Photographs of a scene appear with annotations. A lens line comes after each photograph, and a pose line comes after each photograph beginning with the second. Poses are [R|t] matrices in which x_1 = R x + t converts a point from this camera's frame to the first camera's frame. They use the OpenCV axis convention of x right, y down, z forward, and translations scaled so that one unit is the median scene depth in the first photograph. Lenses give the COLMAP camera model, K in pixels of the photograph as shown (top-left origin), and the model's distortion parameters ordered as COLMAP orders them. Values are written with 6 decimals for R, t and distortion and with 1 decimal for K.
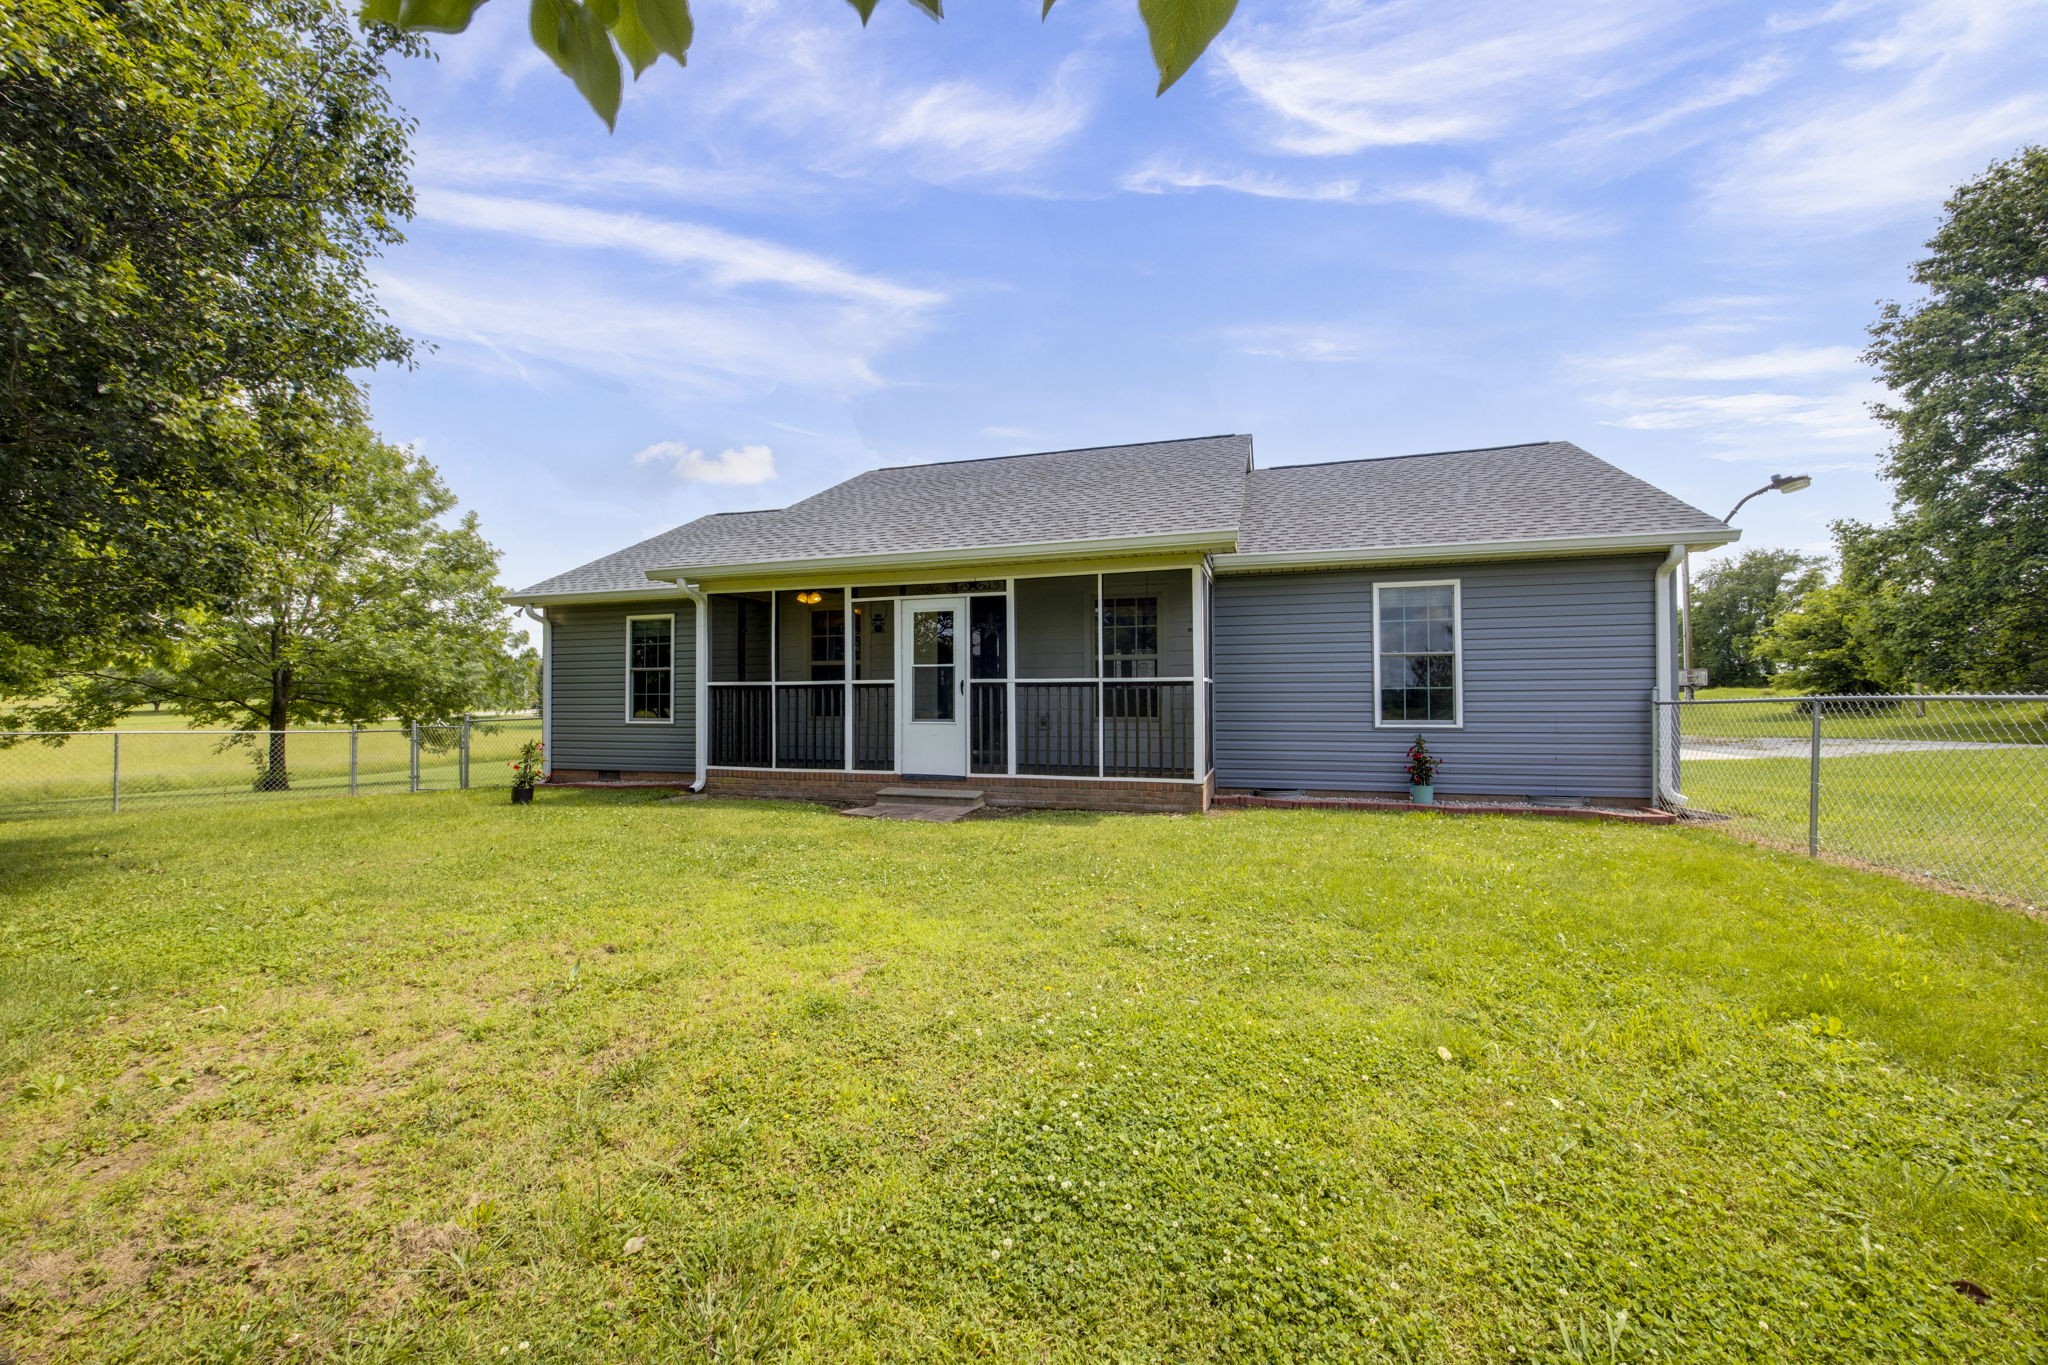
lens RADIAL K [[802.2, 0, 1025.5], [0, 802.2, 656.1], [0, 0, 1]] dist [-0.002955, 0.000071]
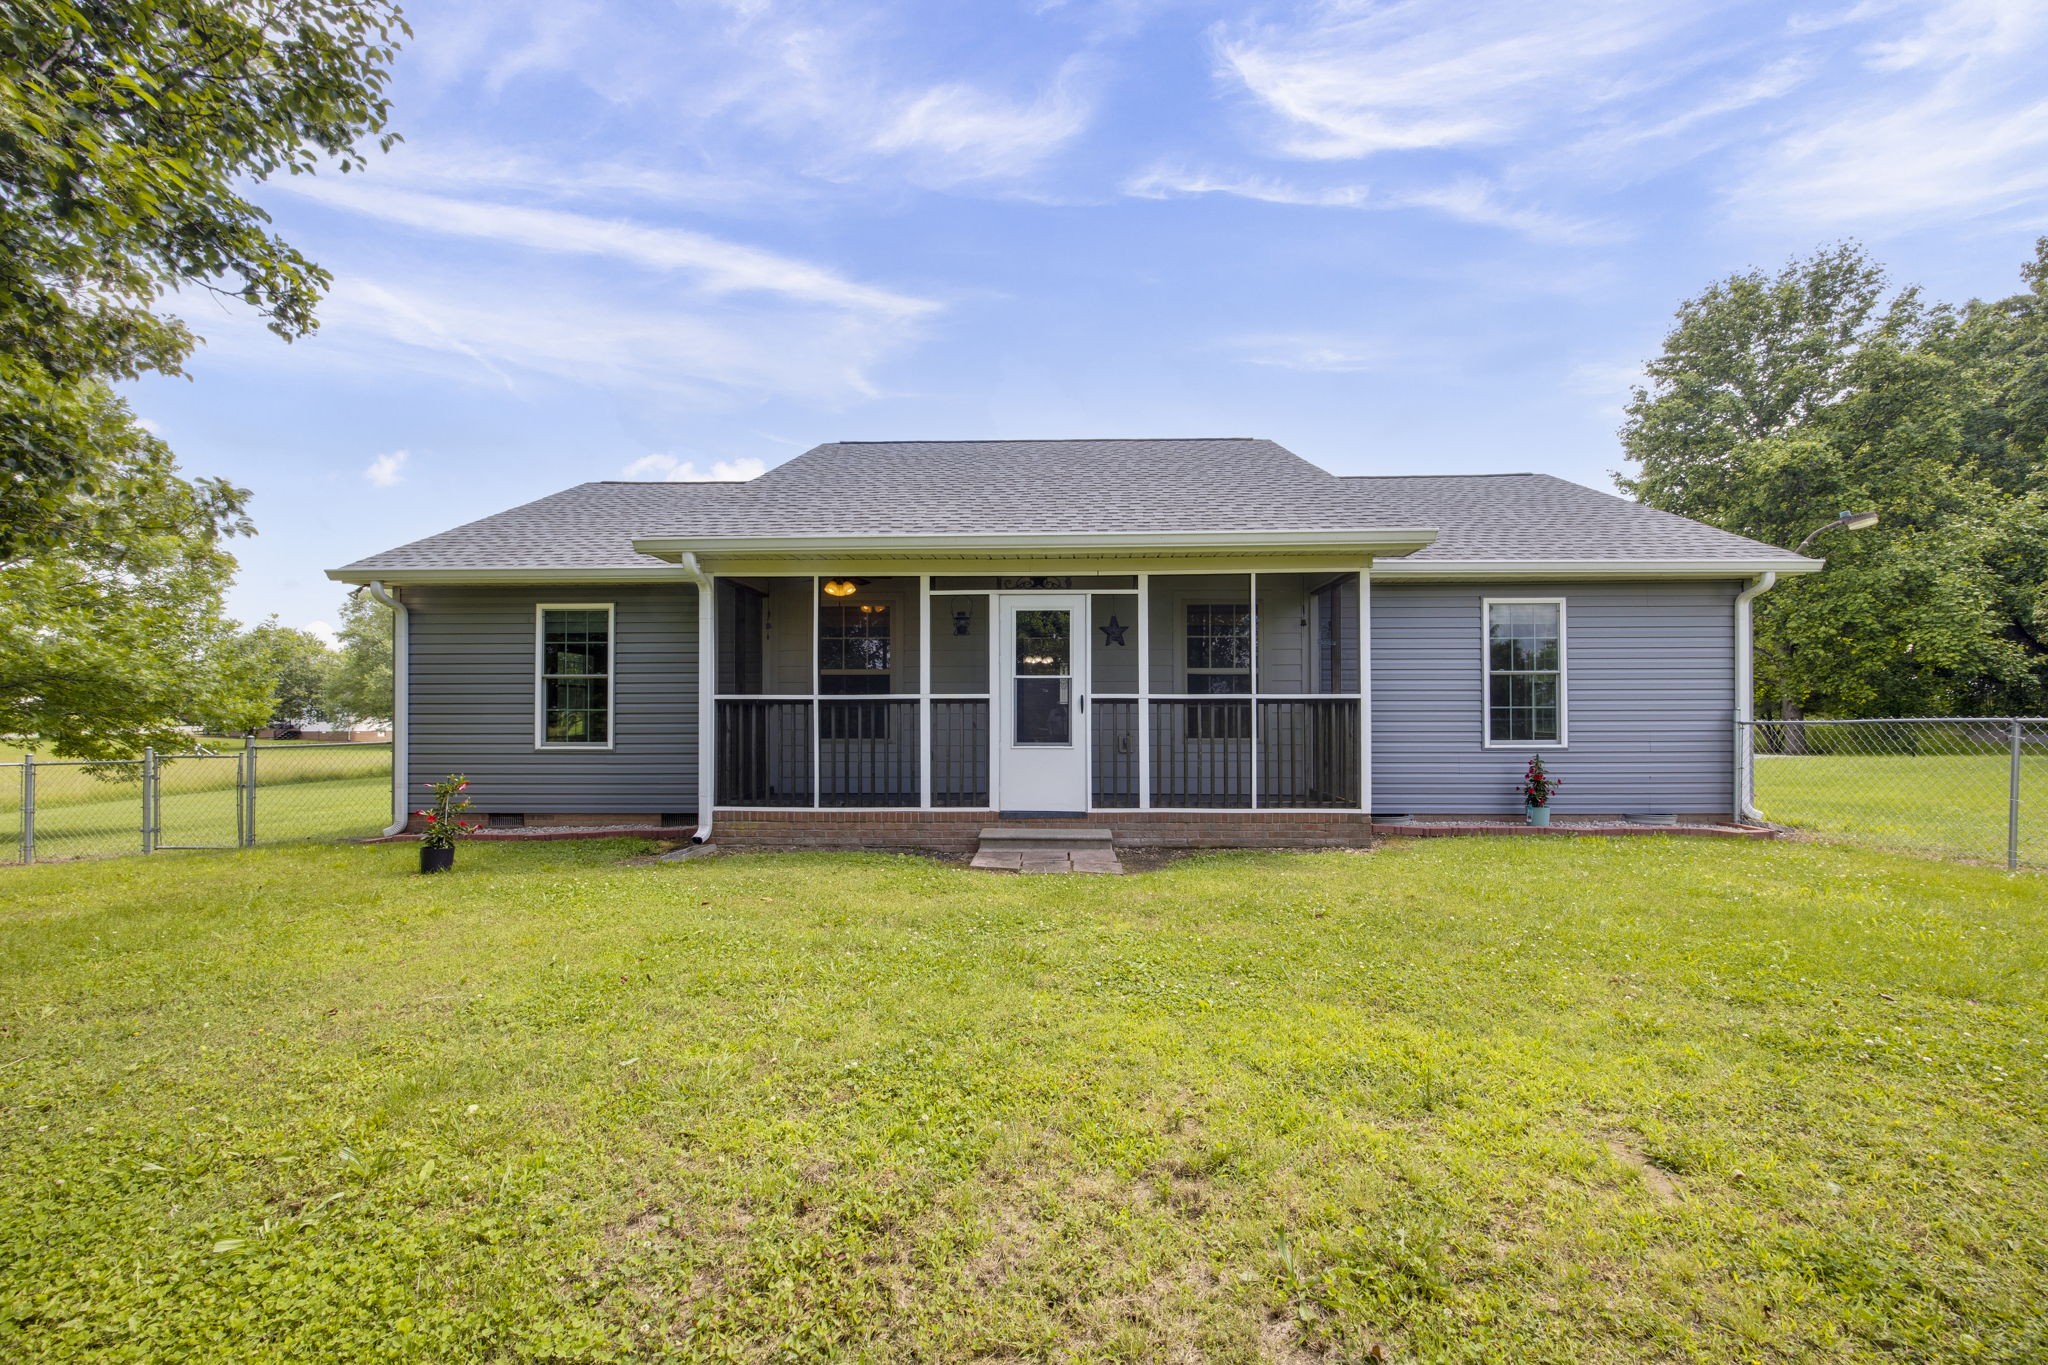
lens RADIAL K [[802.0, 0, 1024.0], [0, 802.0, 682.5], [0, 0, 1]] dist [-0.001390, -0.000035]
pose [[0.962245, 0.013475, 0.271851, -0.348098], [-0.016828, 0.999808, 0.010007, 0.009492], [-0.271664, -0.014204, 0.962287, 0.219129]]
